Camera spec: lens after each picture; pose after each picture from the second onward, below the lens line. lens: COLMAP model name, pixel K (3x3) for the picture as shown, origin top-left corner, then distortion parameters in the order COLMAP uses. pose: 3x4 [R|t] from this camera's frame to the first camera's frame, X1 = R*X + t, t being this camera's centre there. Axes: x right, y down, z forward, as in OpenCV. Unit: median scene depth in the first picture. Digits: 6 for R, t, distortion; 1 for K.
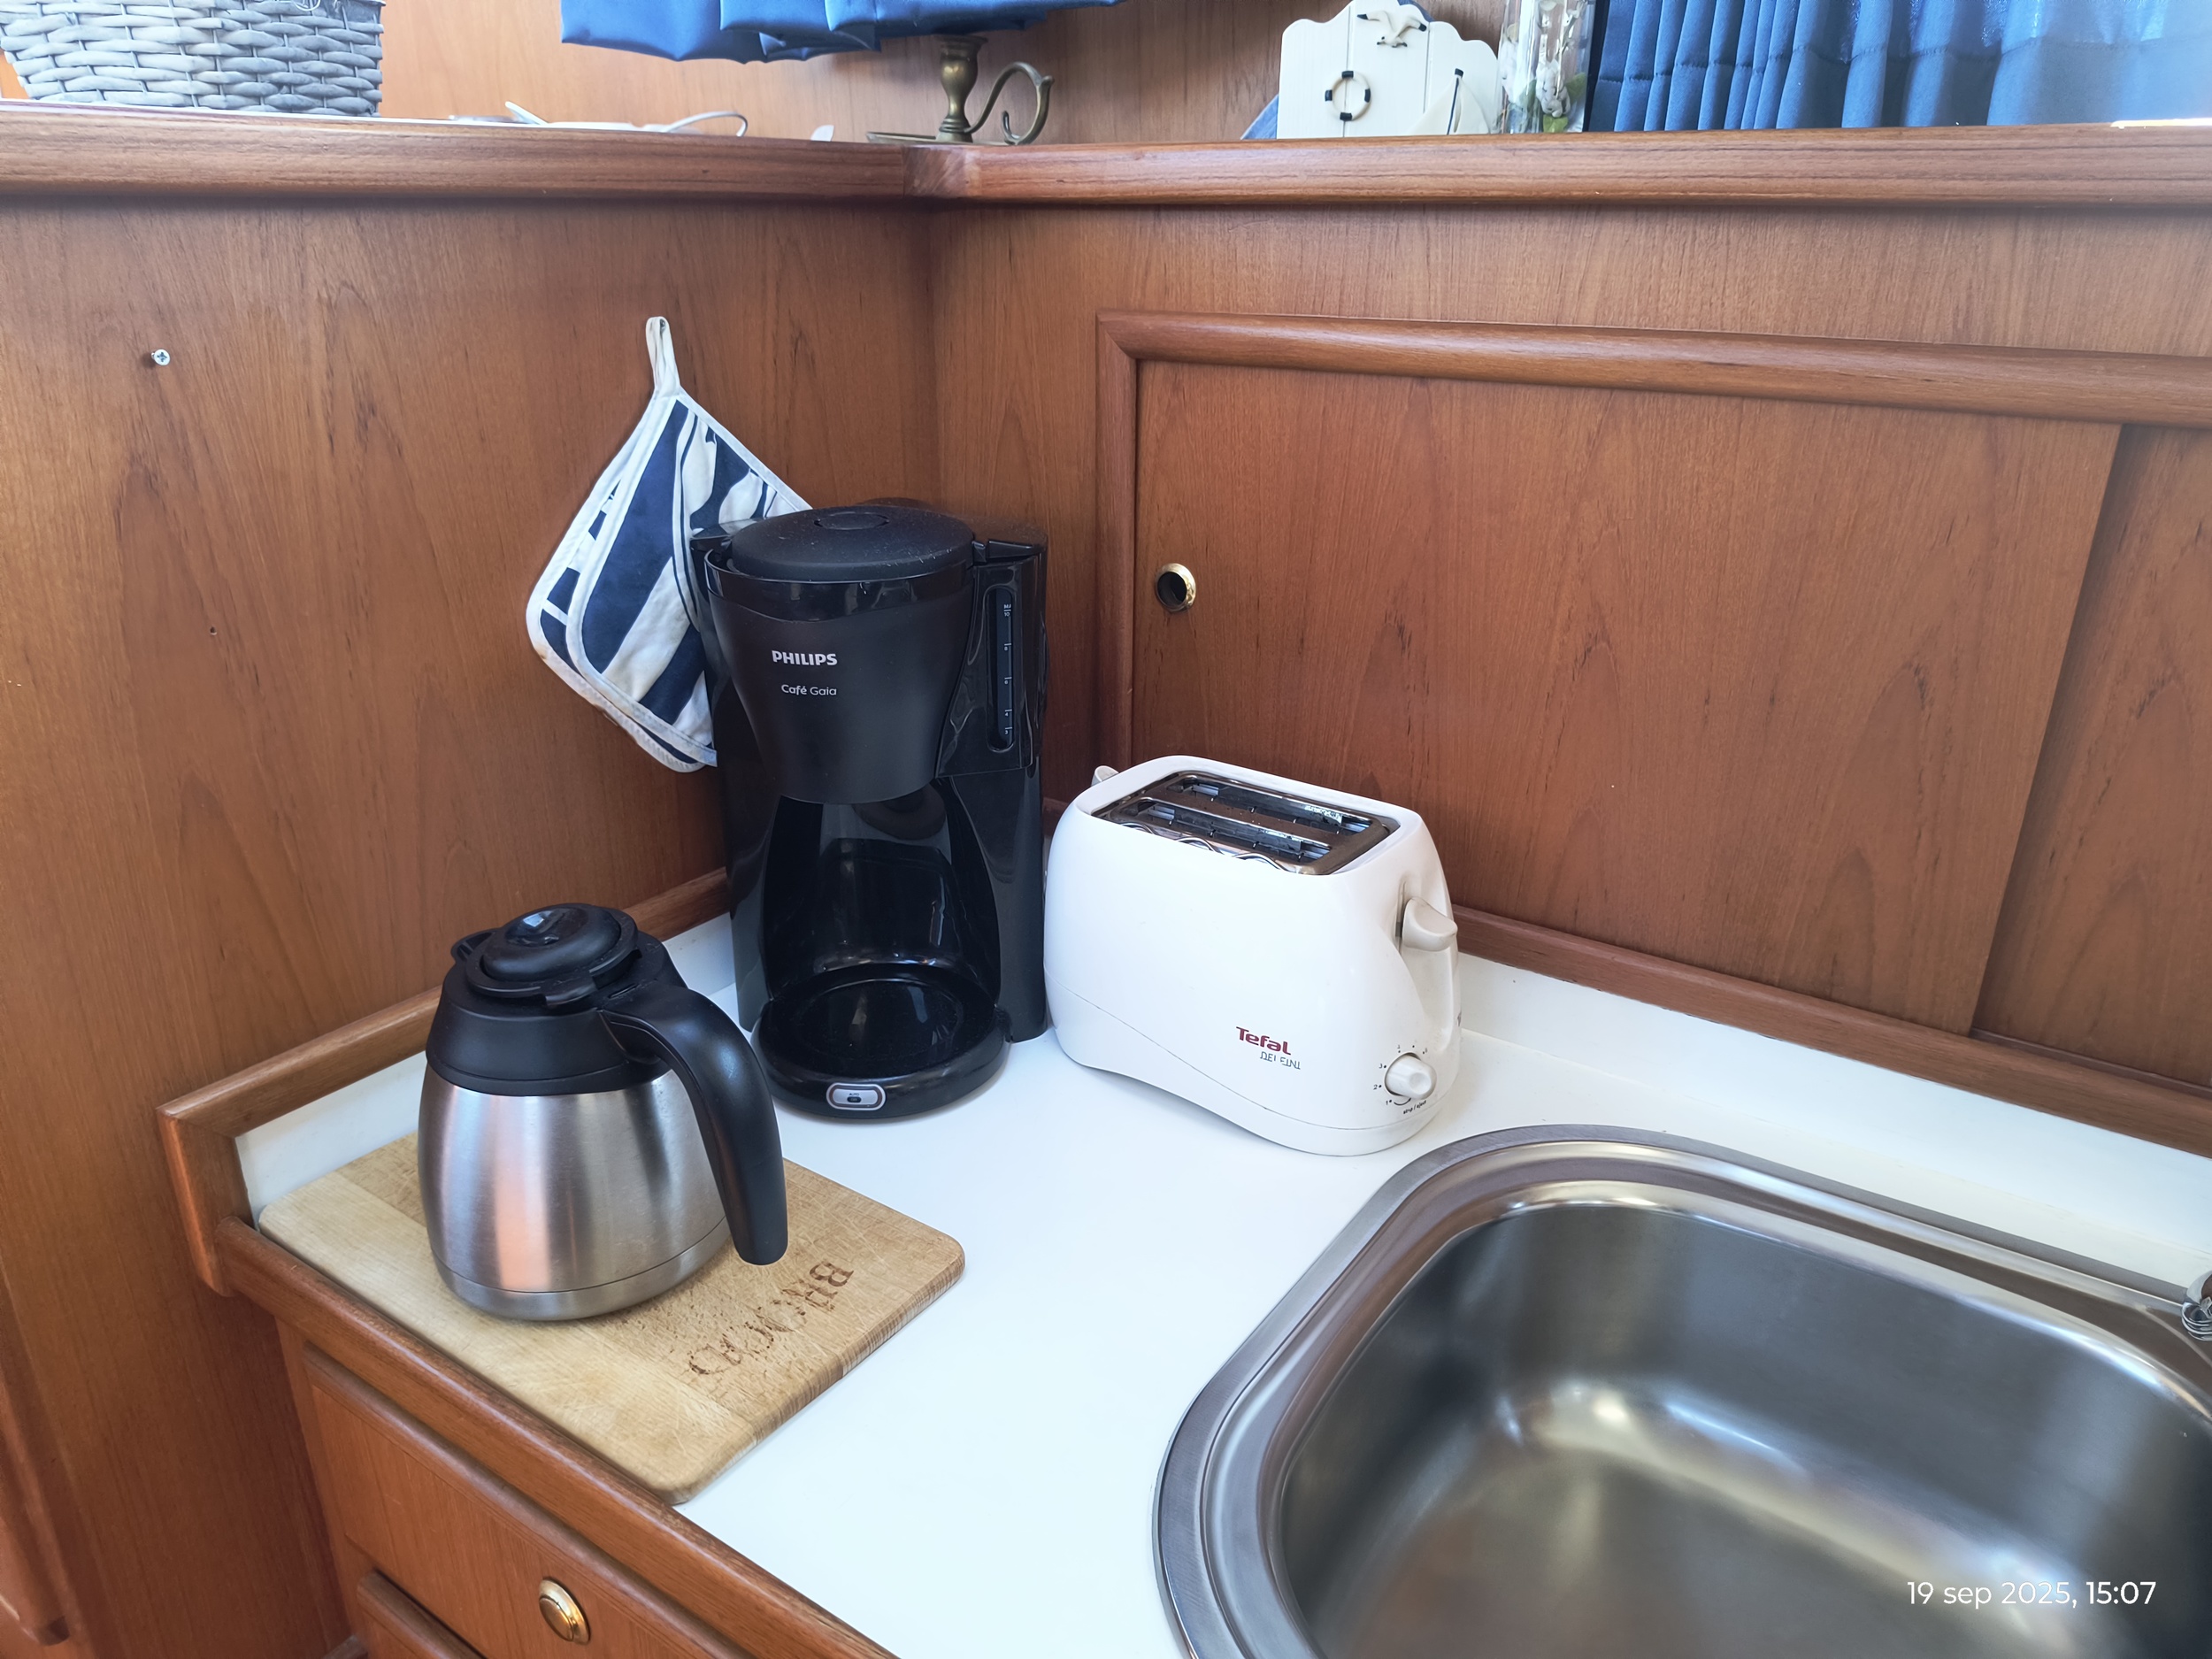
lens RADIAL K [[1537.4, 0, 1069.5], [0, 1537.4, 819.2], [0, 0, 1]] dist [0.014570, -0.028392]
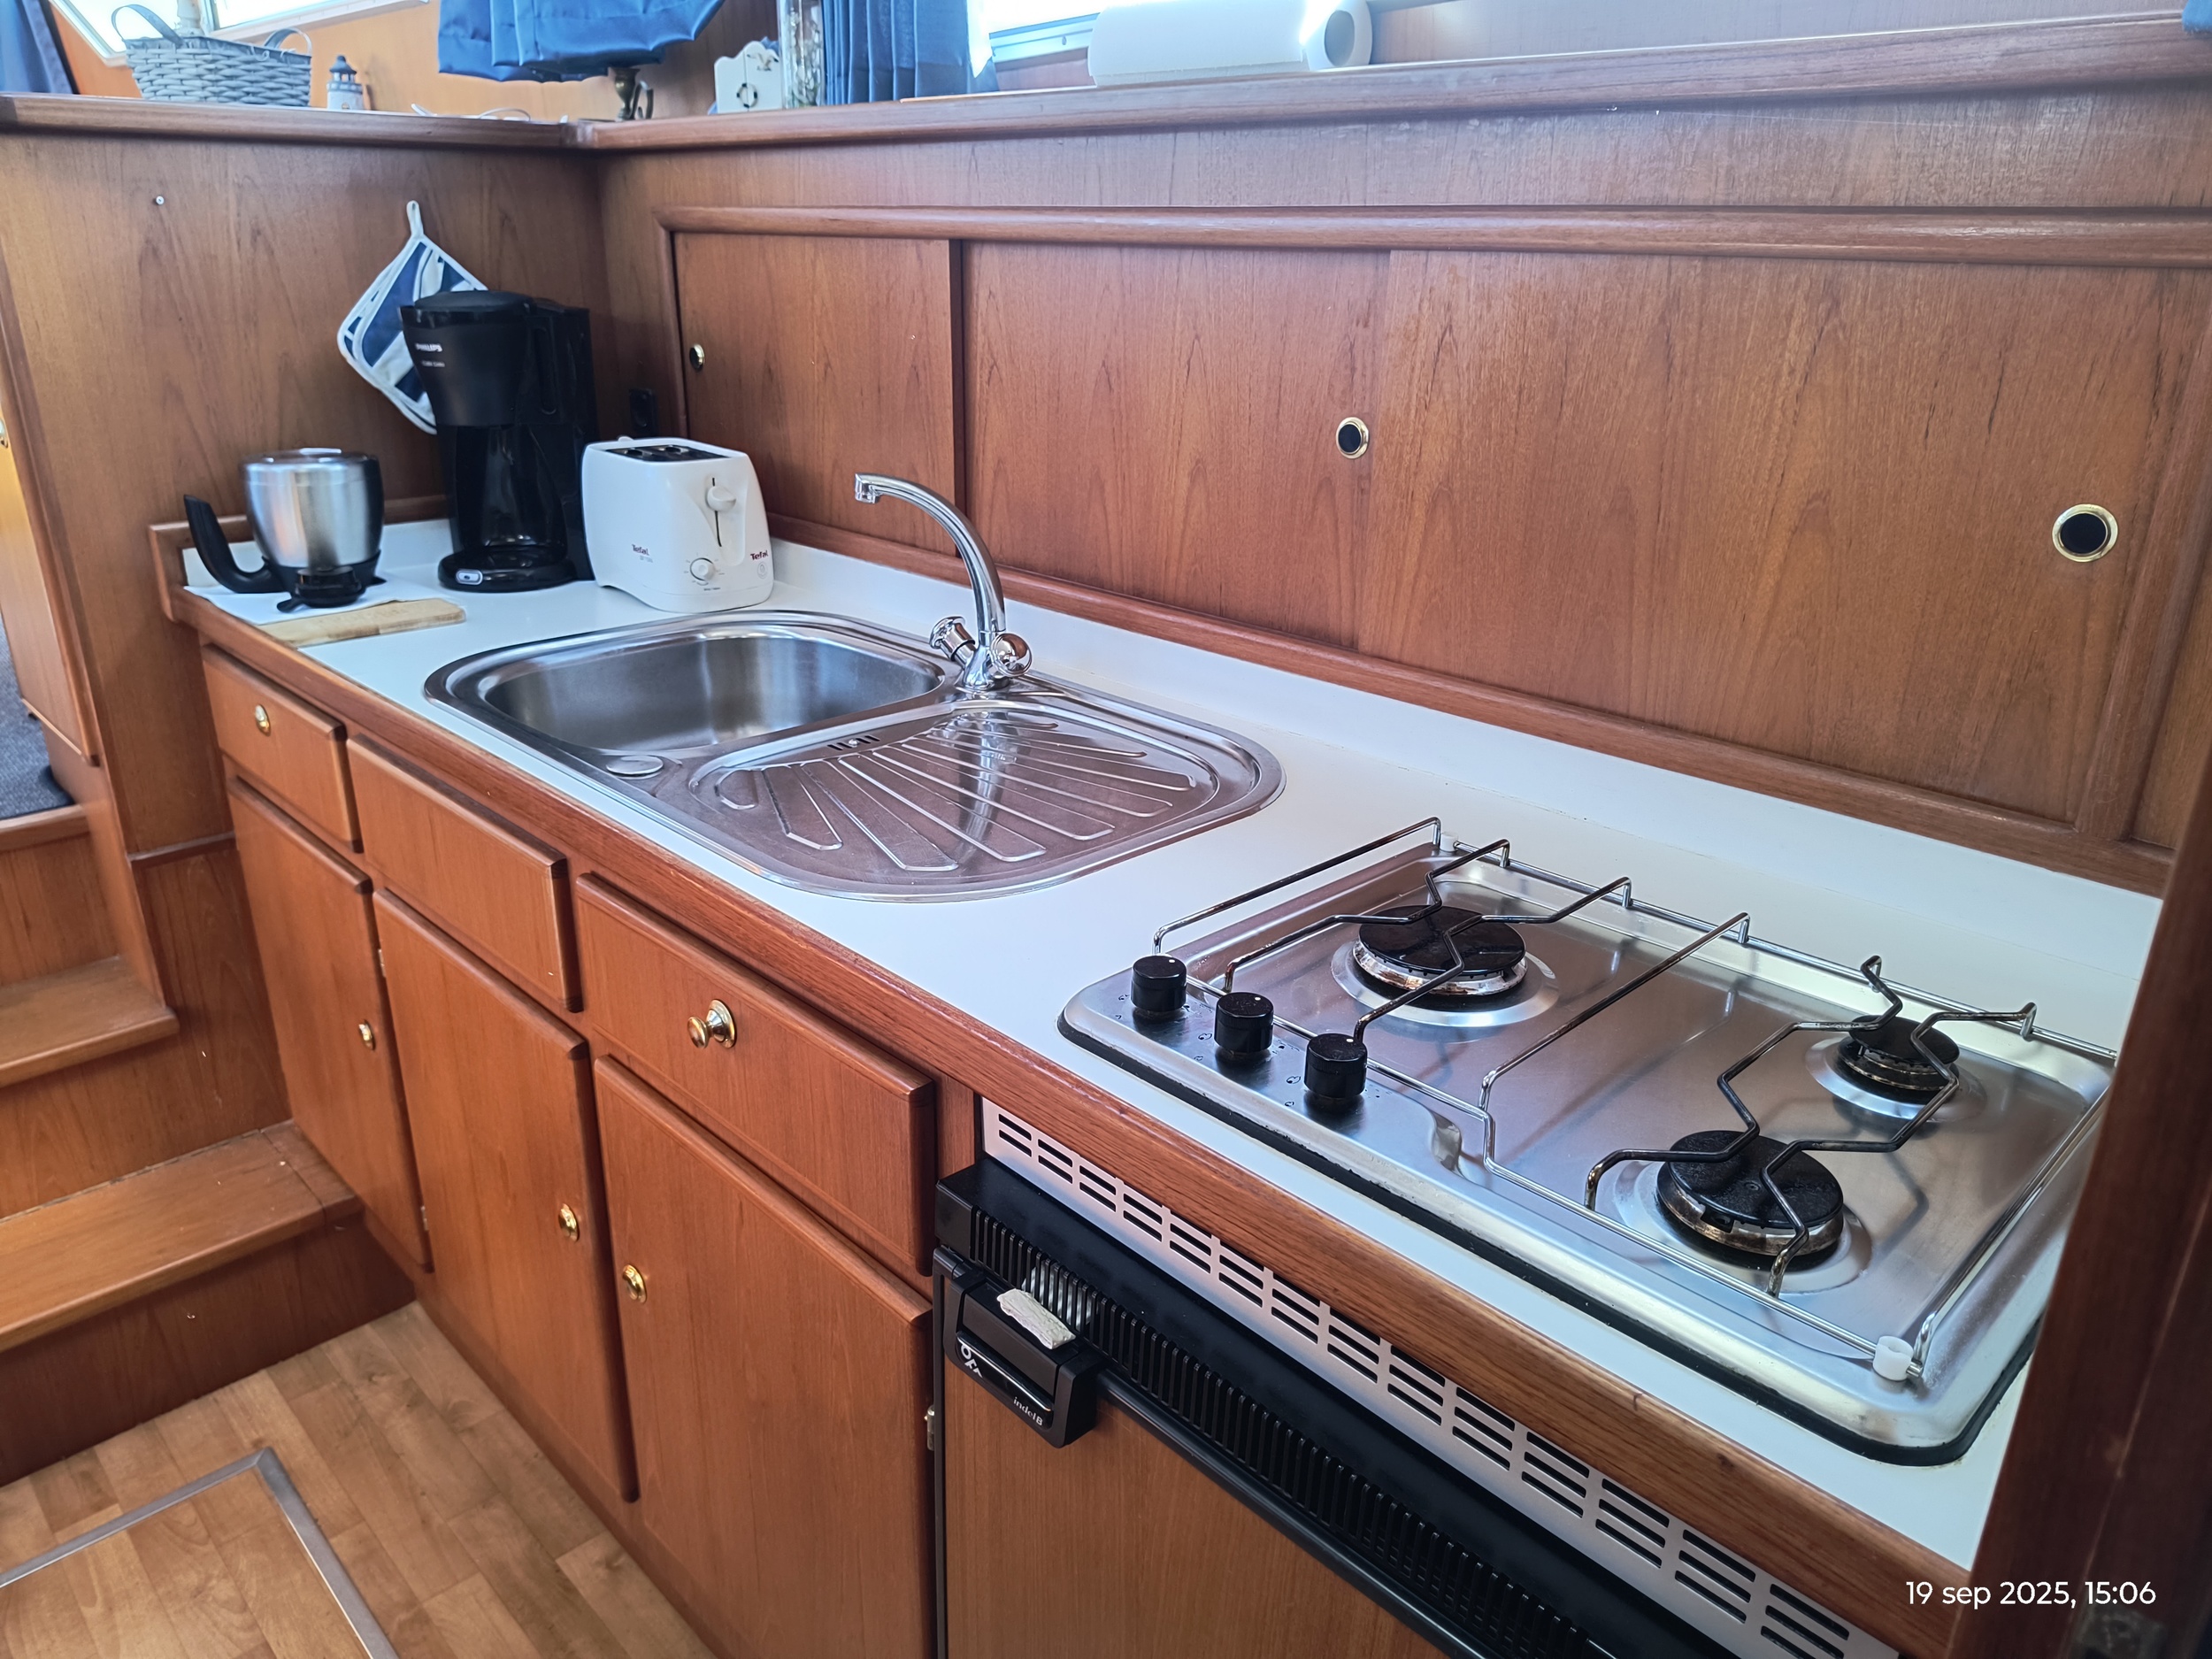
lens RADIAL K [[1537.4, 0, 1079.7], [0, 1537.4, 811.9], [0, 0, 1]] dist [0.014570, -0.028392]
pose [[0.981233, 0.076748, -0.176897, 0.890580], [-0.079620, 0.996783, -0.009189, 0.379120], [0.175622, 0.023101, 0.984187, -0.748236]]
